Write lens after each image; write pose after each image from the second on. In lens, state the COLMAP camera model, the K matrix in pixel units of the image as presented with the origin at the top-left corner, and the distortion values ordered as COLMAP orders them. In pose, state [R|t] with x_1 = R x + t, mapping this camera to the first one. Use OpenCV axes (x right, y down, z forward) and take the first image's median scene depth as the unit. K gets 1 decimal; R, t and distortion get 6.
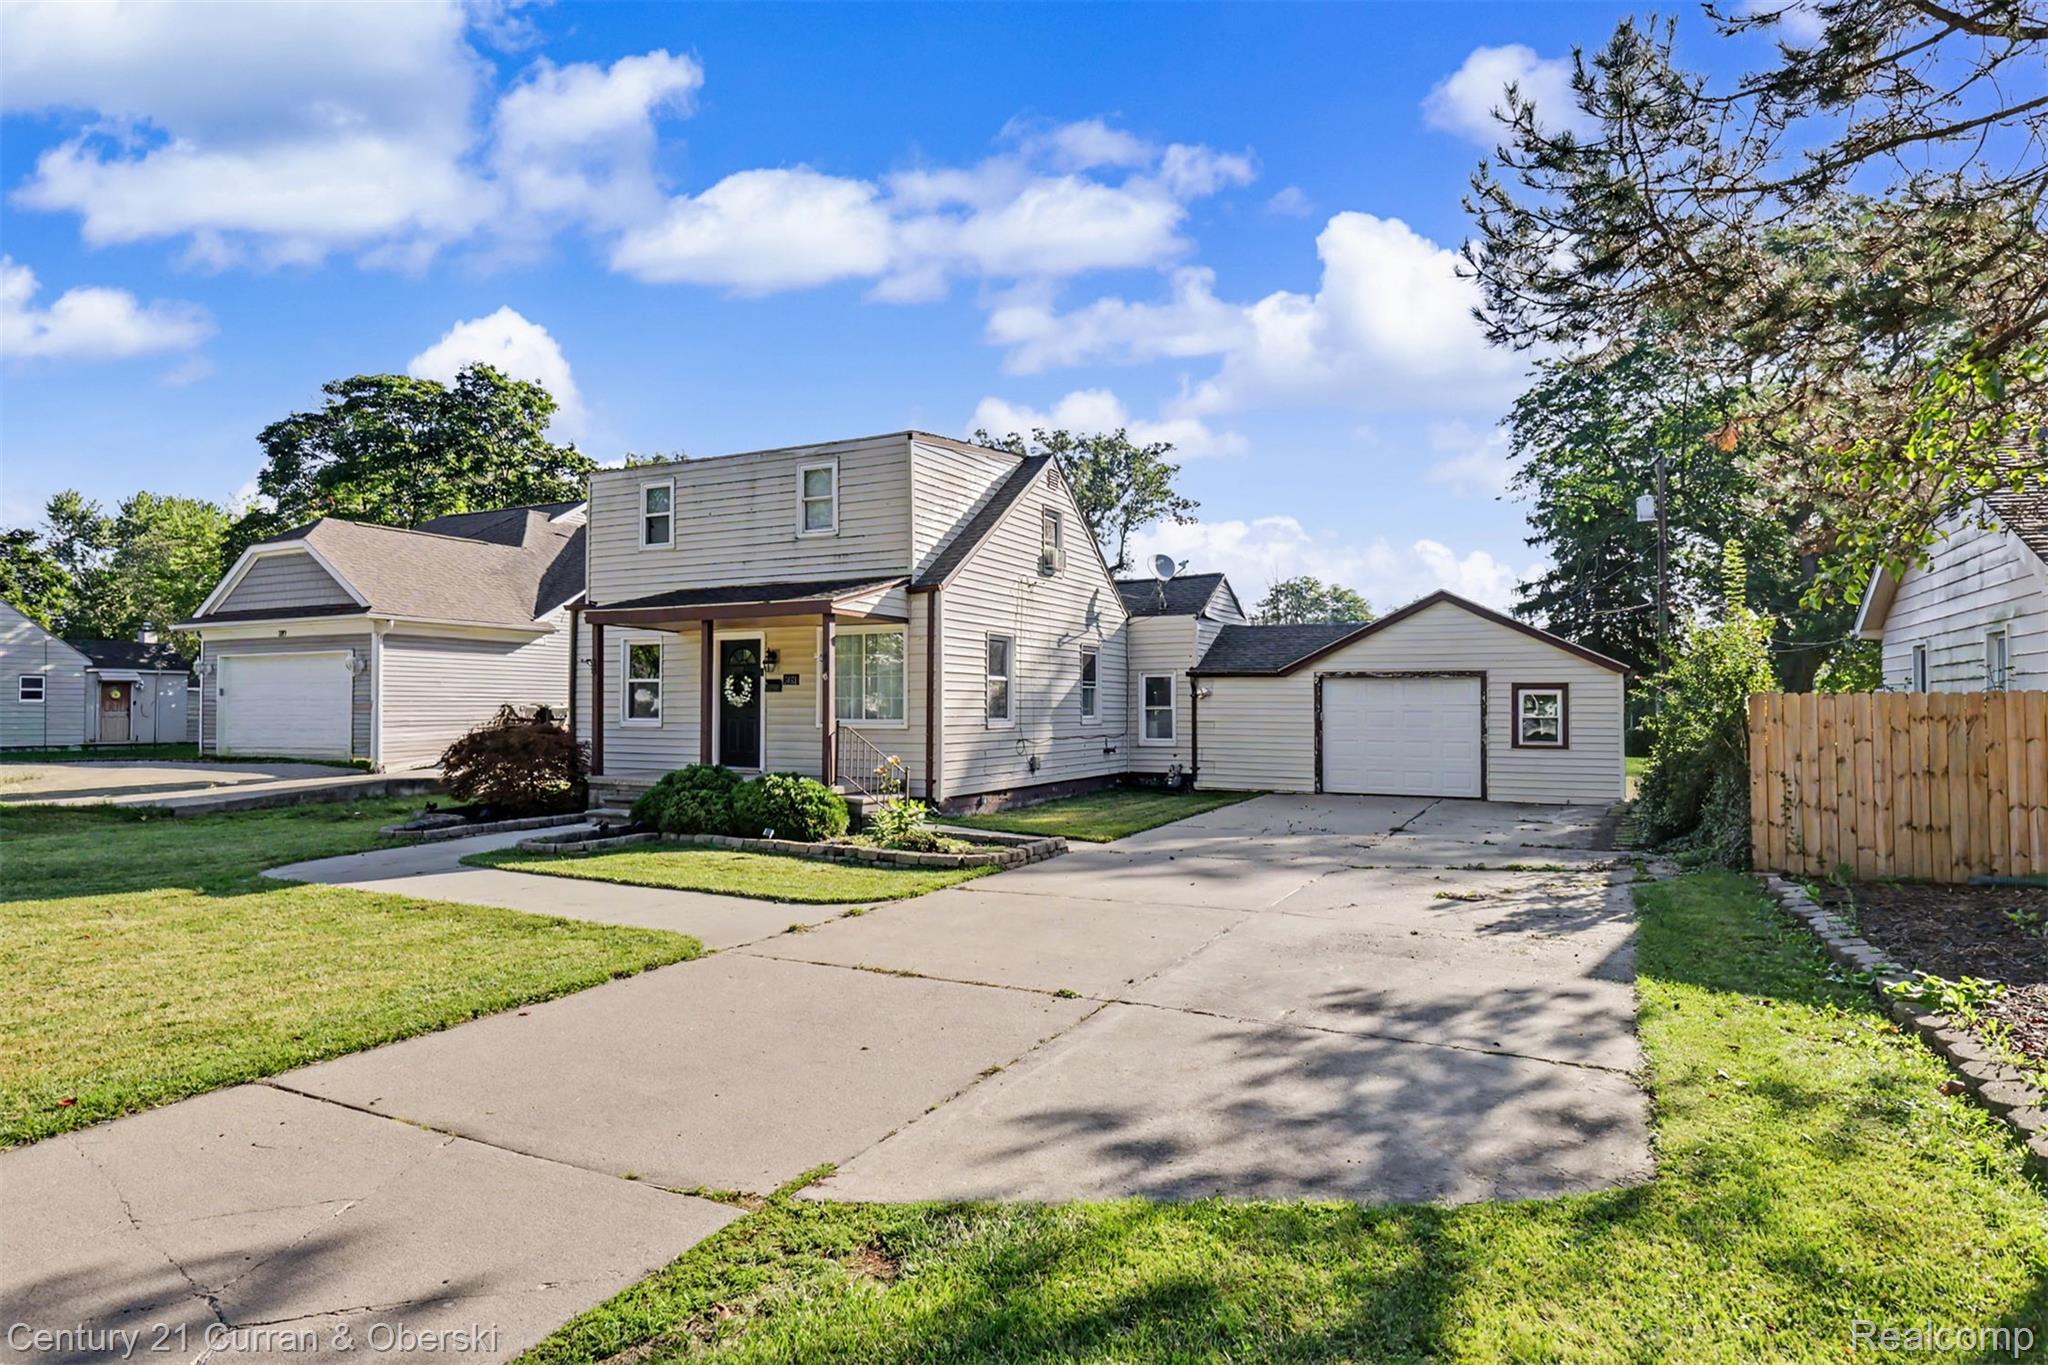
lens RADIAL K [[1150.1, 0, 1024.0], [0, 1150.1, 682.5], [0, 0, 1]] dist [0.003661, 0.000811]
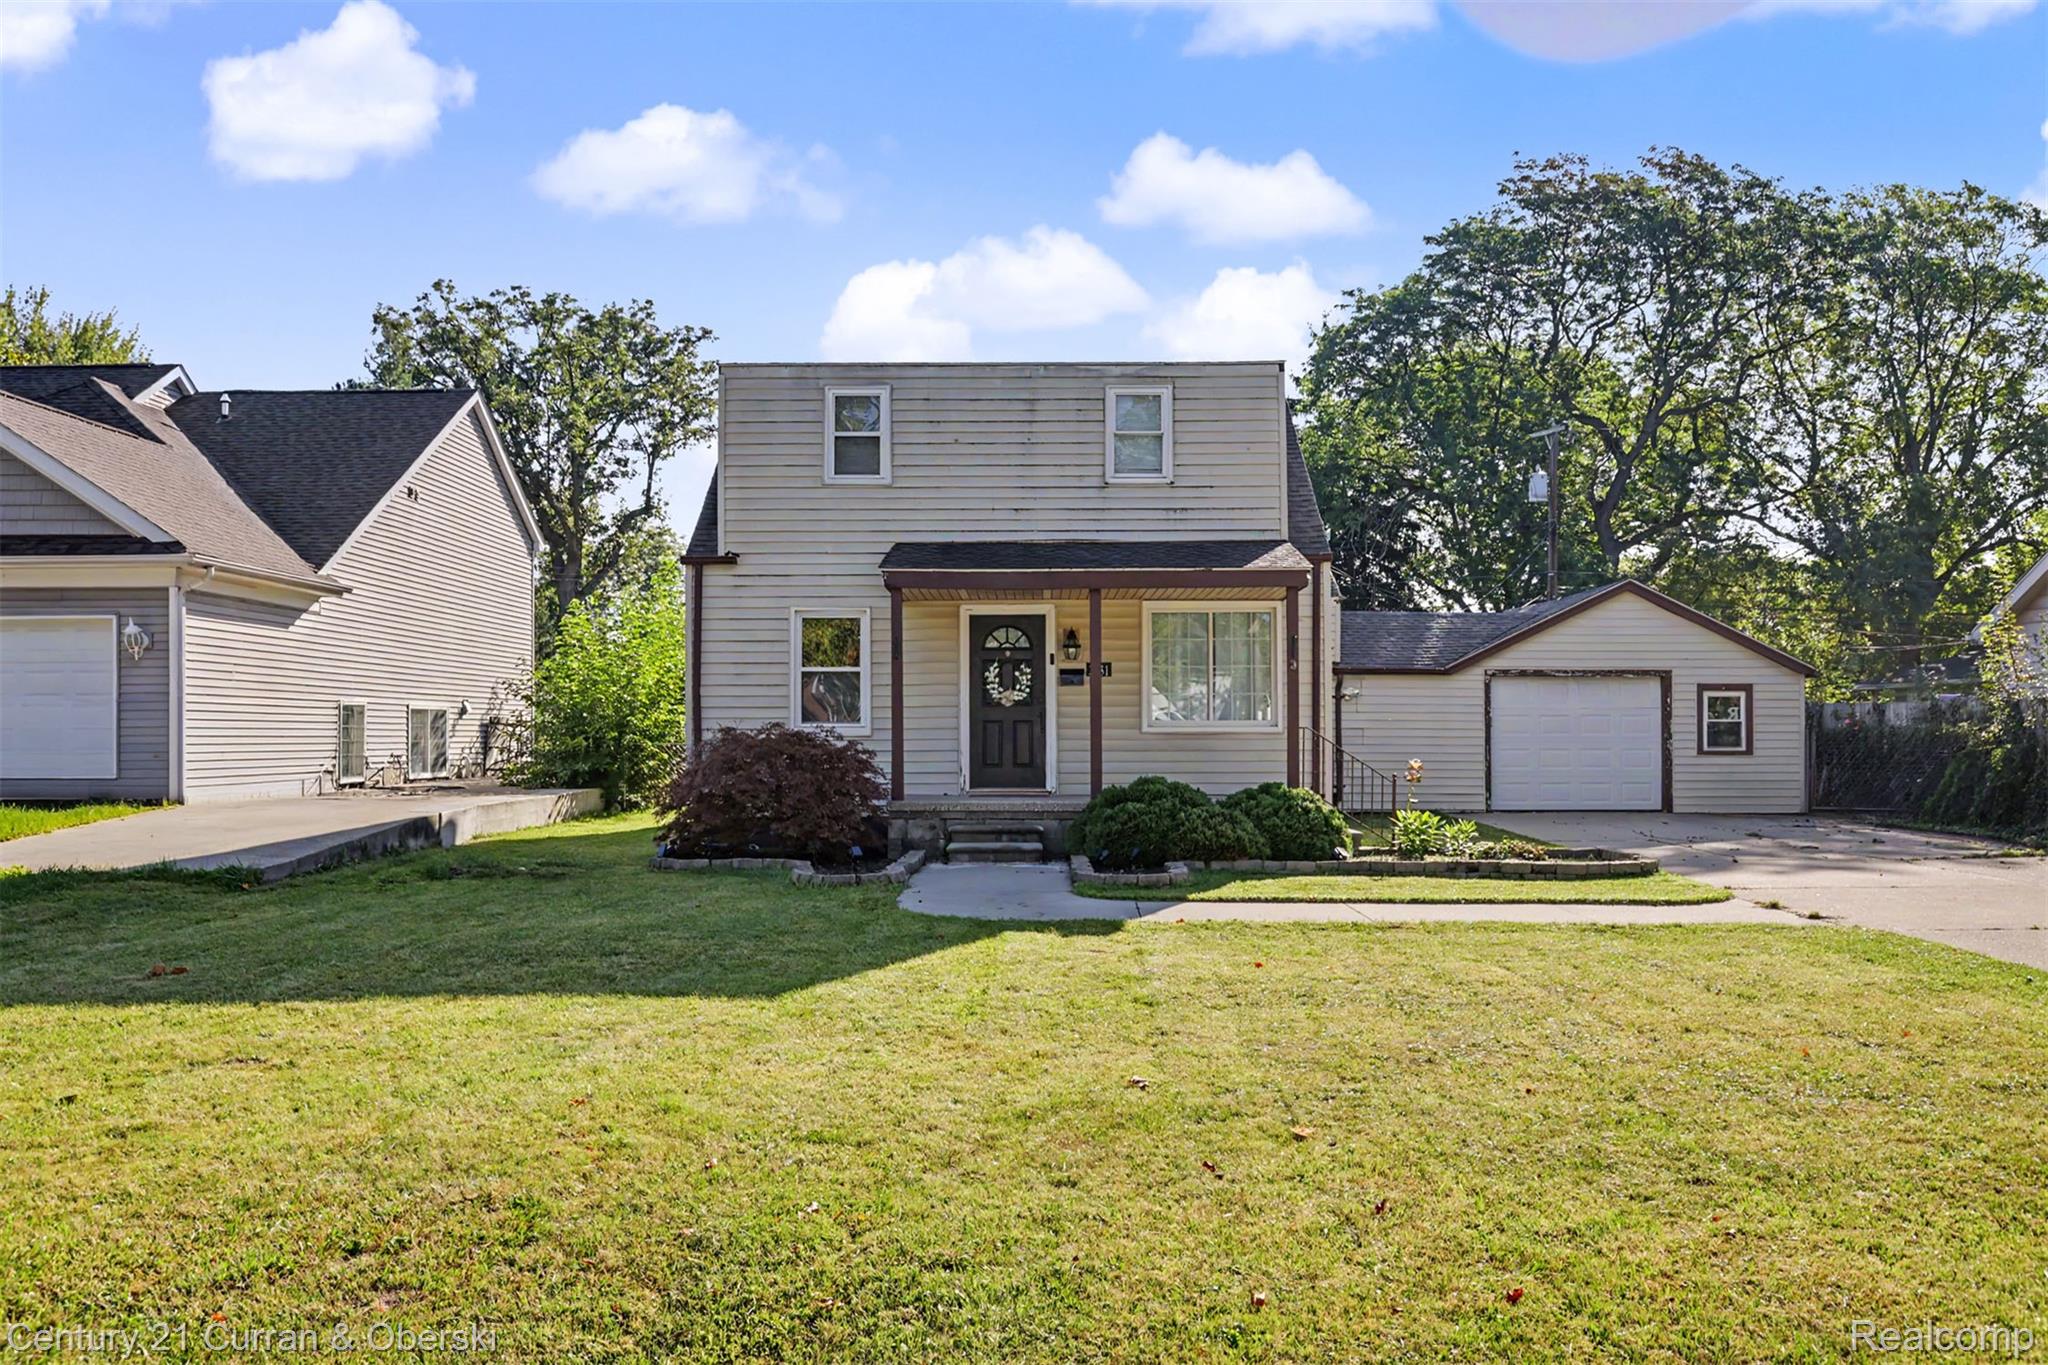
lens RADIAL K [[1798.3, 0, 1022.4], [0, 1798.3, 693.0], [0, 0, 1]] dist [-0.005722, -0.003393]
pose [[0.888278, 0.006077, 0.459266, -0.707178], [-0.005502, 0.999982, -0.002589, 0.014621], [-0.459273, -0.000227, 0.888295, -0.025690]]
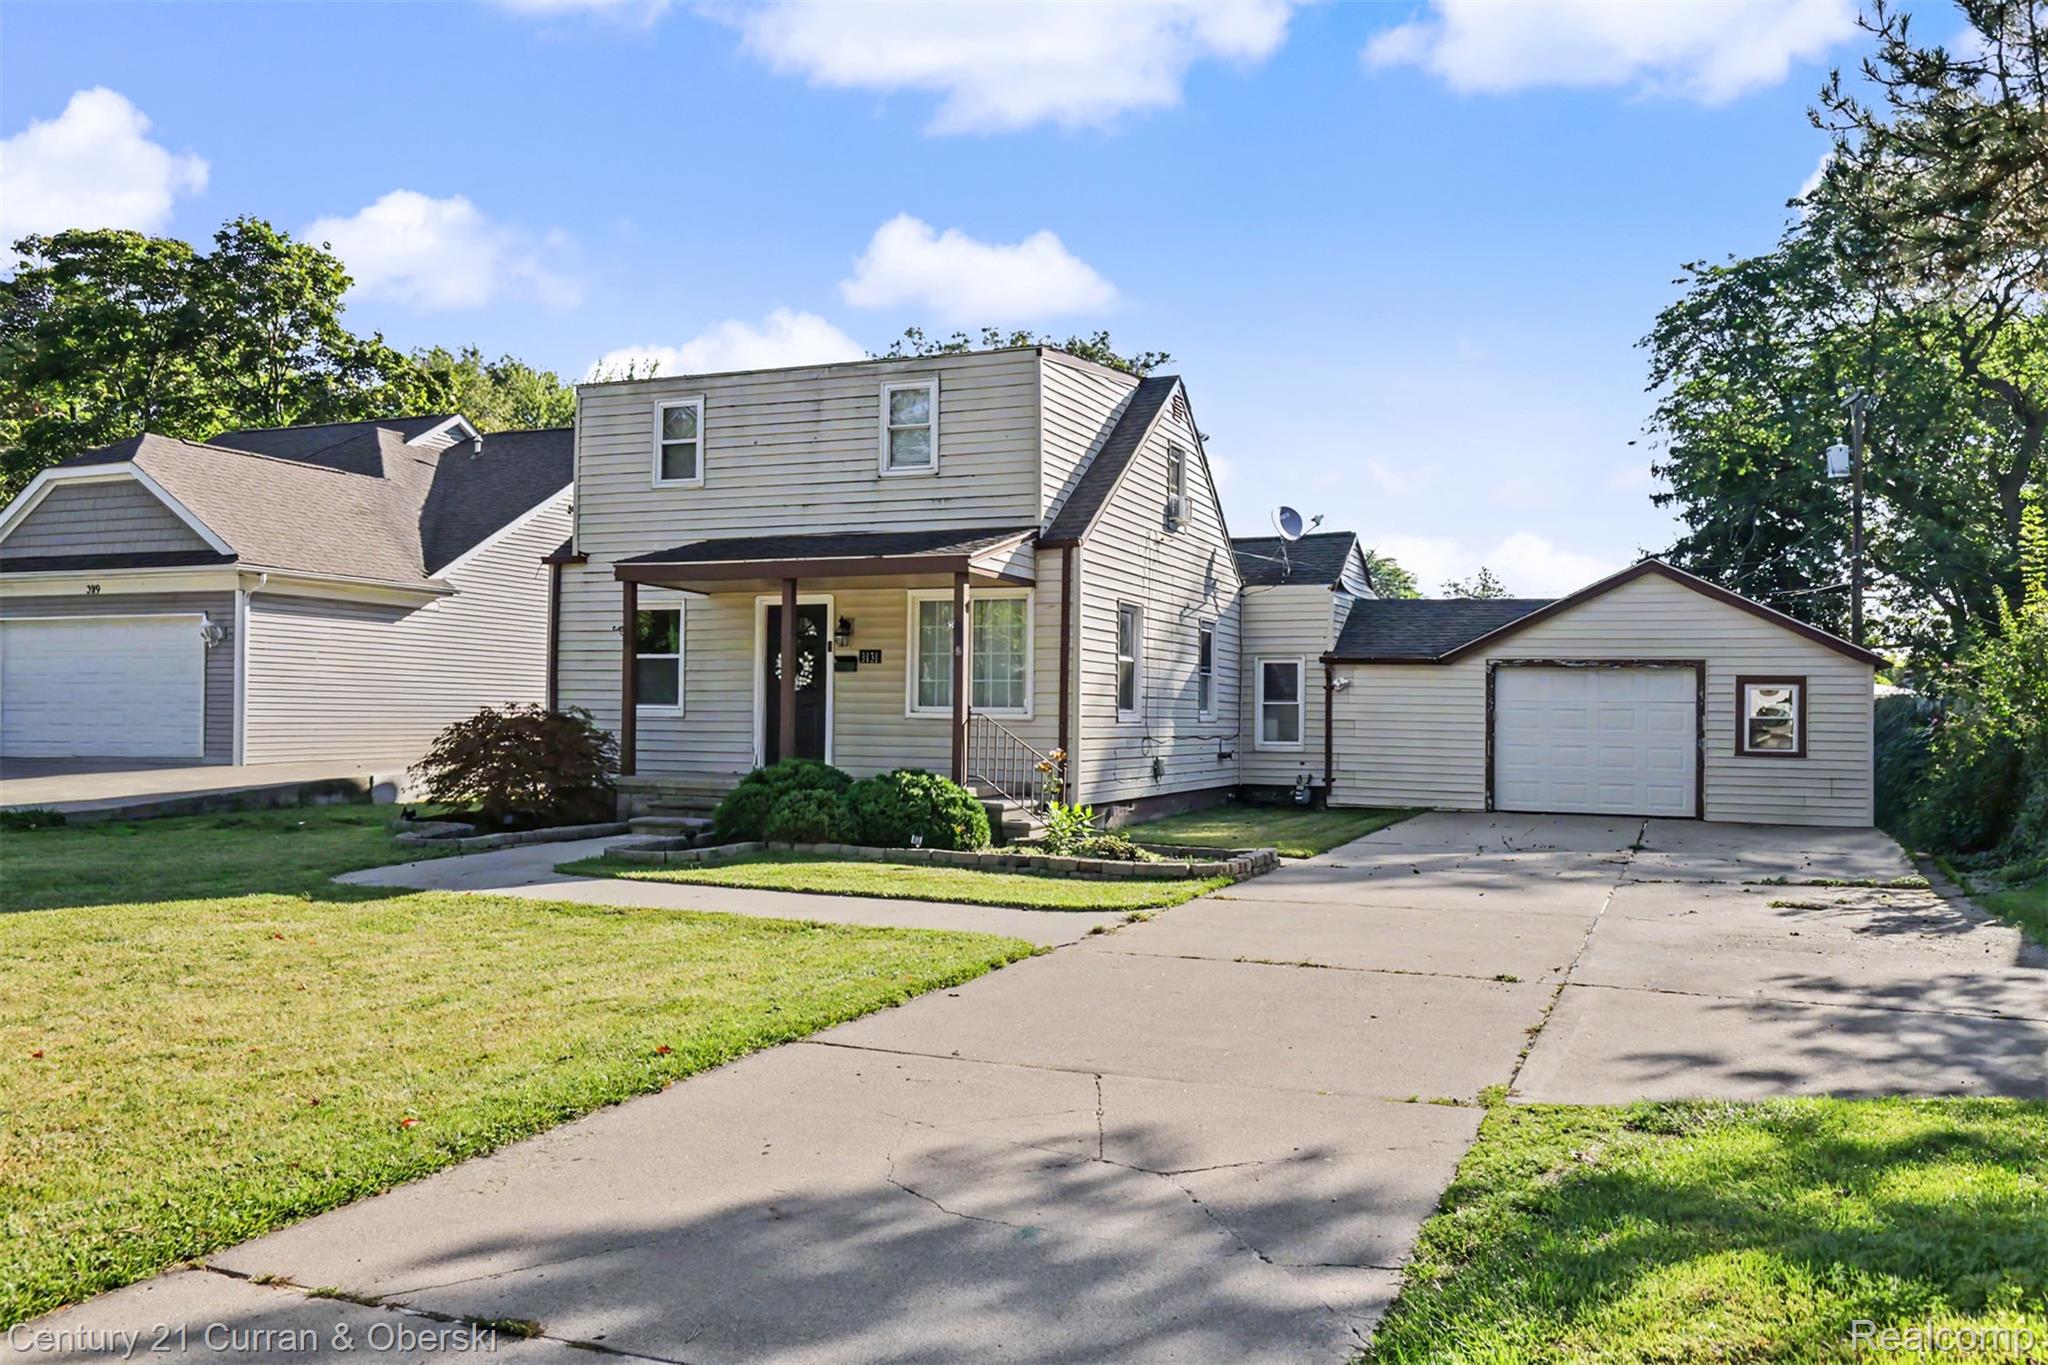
lens RADIAL K [[1627.0, 0, 1012.9], [0, 1627.0, 691.1], [0, 0, 1]] dist [-0.002572, -0.006175]
pose [[0.997223, 0.013125, 0.073309, -0.166544], [-0.013500, 0.999898, 0.004631, 0.013087], [-0.073240, -0.005608, 0.997299, -0.103263]]
